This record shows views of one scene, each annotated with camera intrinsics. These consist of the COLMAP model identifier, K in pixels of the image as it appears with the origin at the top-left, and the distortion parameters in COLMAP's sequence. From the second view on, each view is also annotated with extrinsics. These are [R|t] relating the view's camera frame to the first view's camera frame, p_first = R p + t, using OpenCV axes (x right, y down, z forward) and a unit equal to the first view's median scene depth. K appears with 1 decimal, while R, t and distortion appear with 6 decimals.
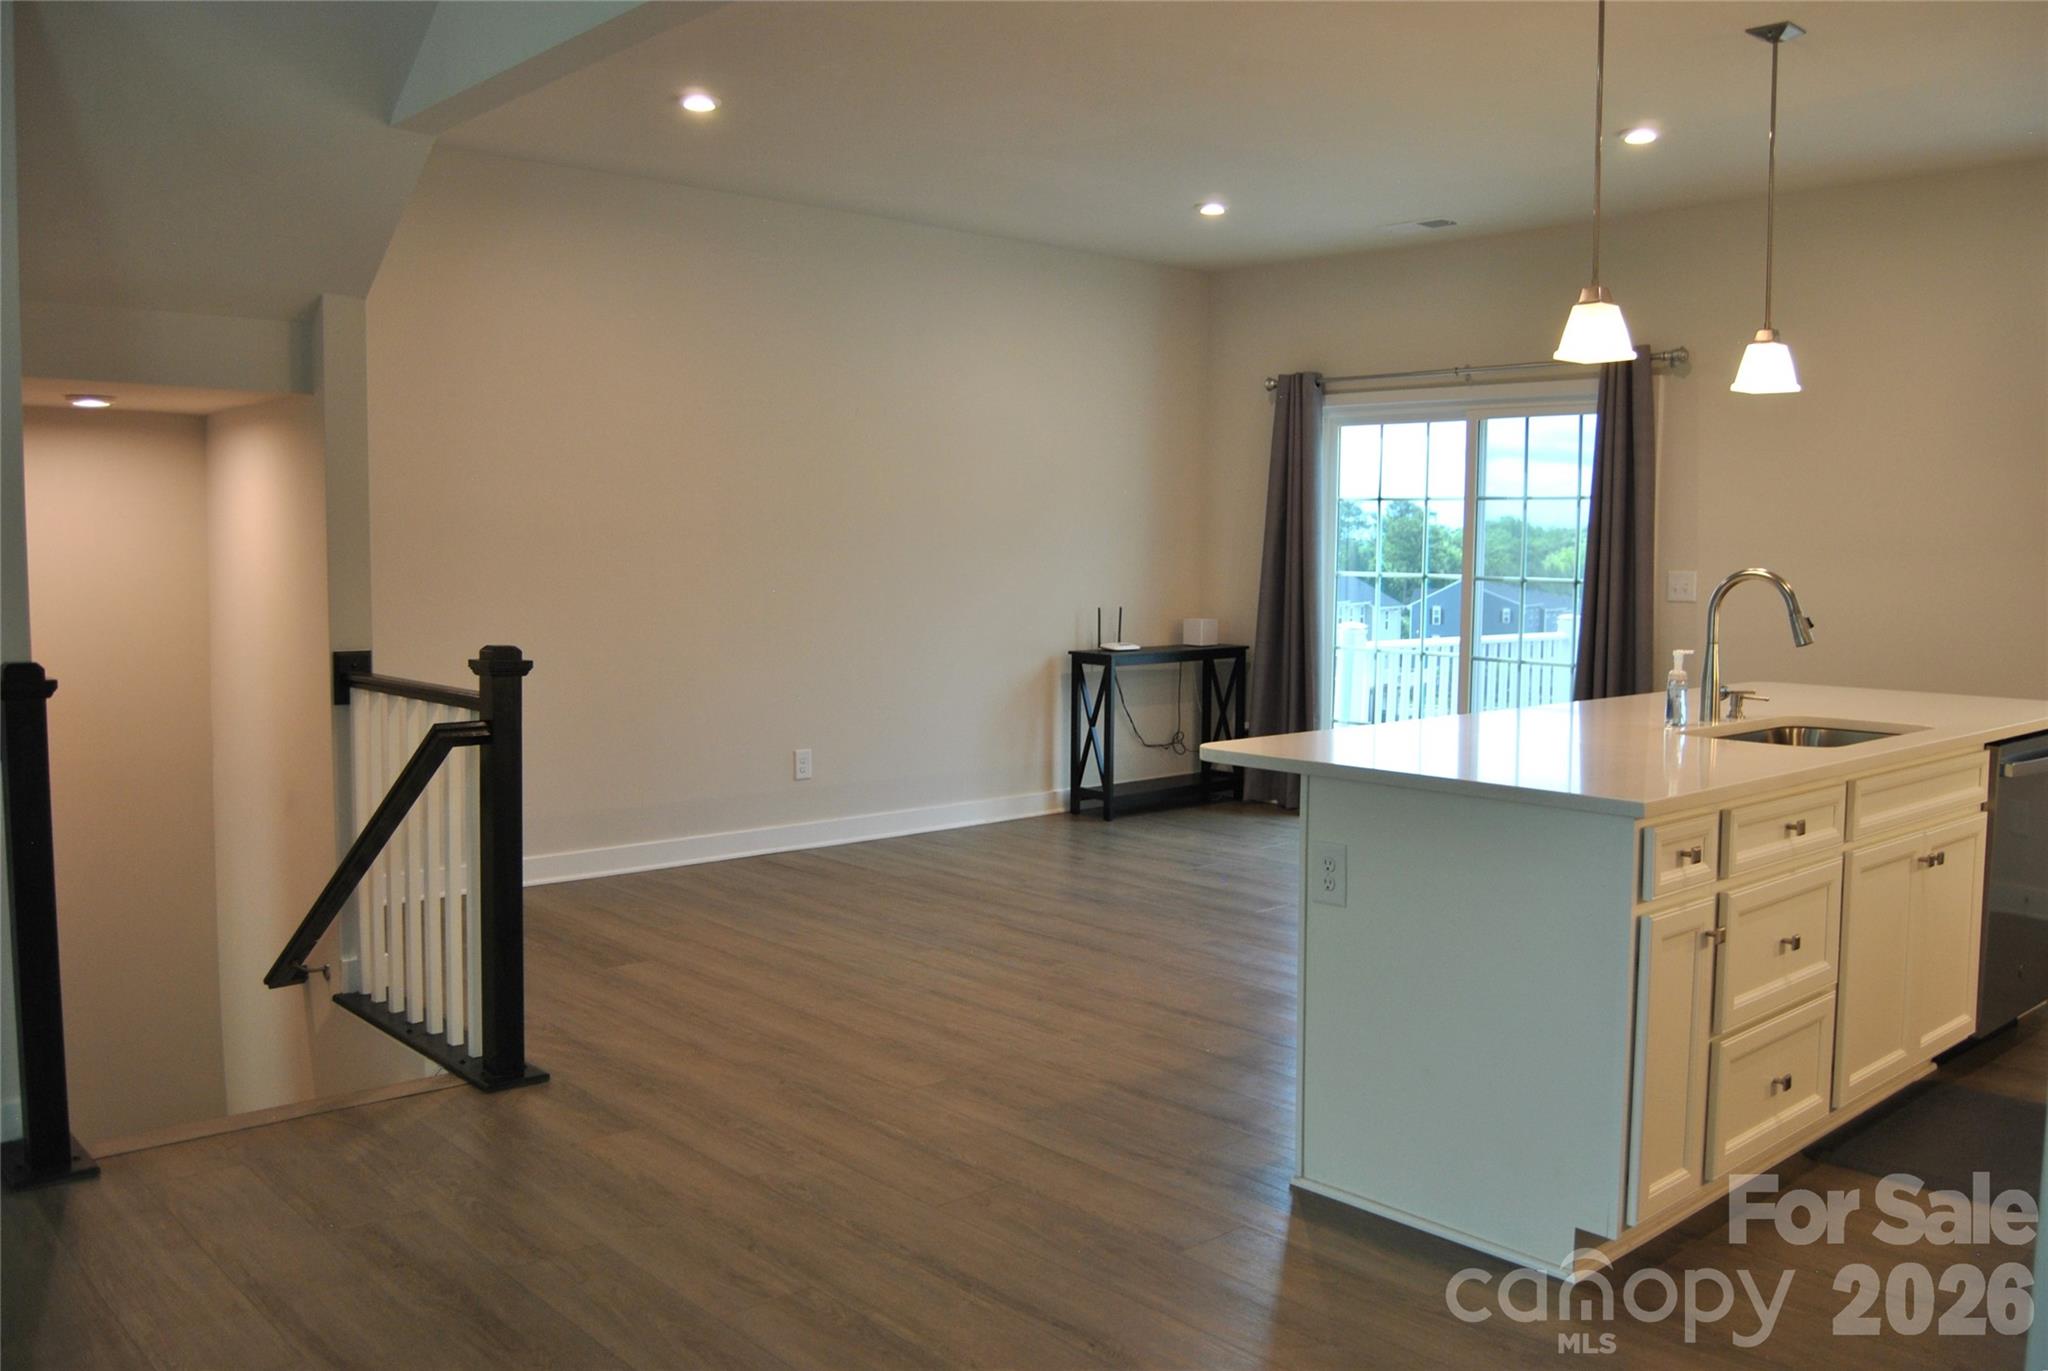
lens RADIAL K [[1662.6, 0, 1032.4], [0, 1662.6, 687.8], [0, 0, 1]] dist [-0.103336, 0.046329]
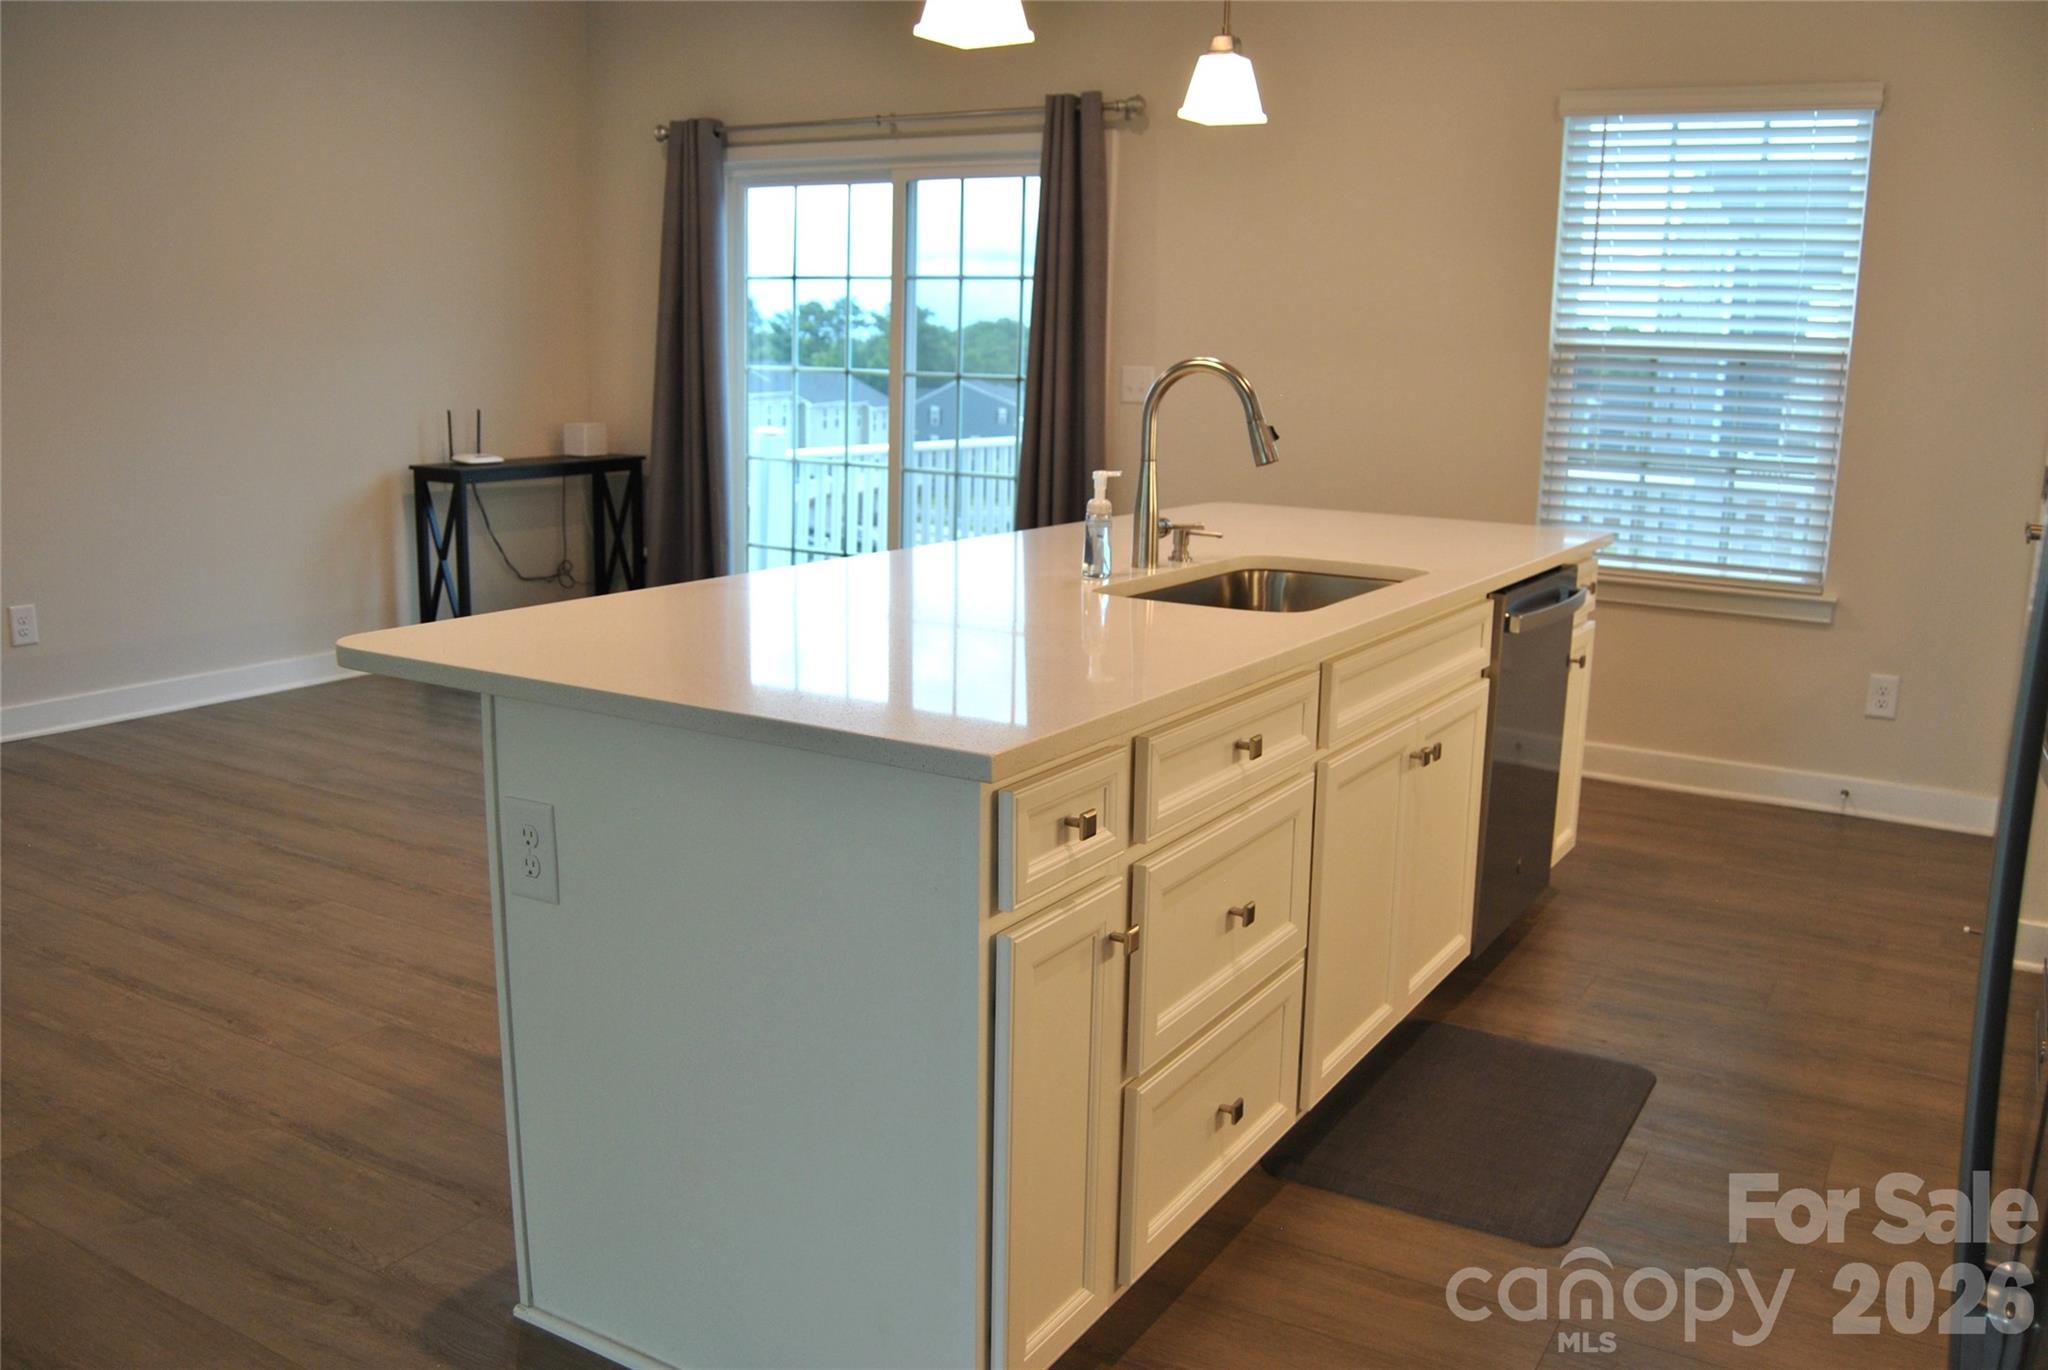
lens RADIAL K [[1662.6, 0, 1032.4], [0, 1662.6, 687.3], [0, 0, 1]] dist [-0.103336, 0.046329]
pose [[0.956523, -0.042710, 0.288513, 0.081598], [0.008178, 0.992758, 0.119850, -0.008702], [-0.291542, -0.112280, 0.949946, 0.164967]]
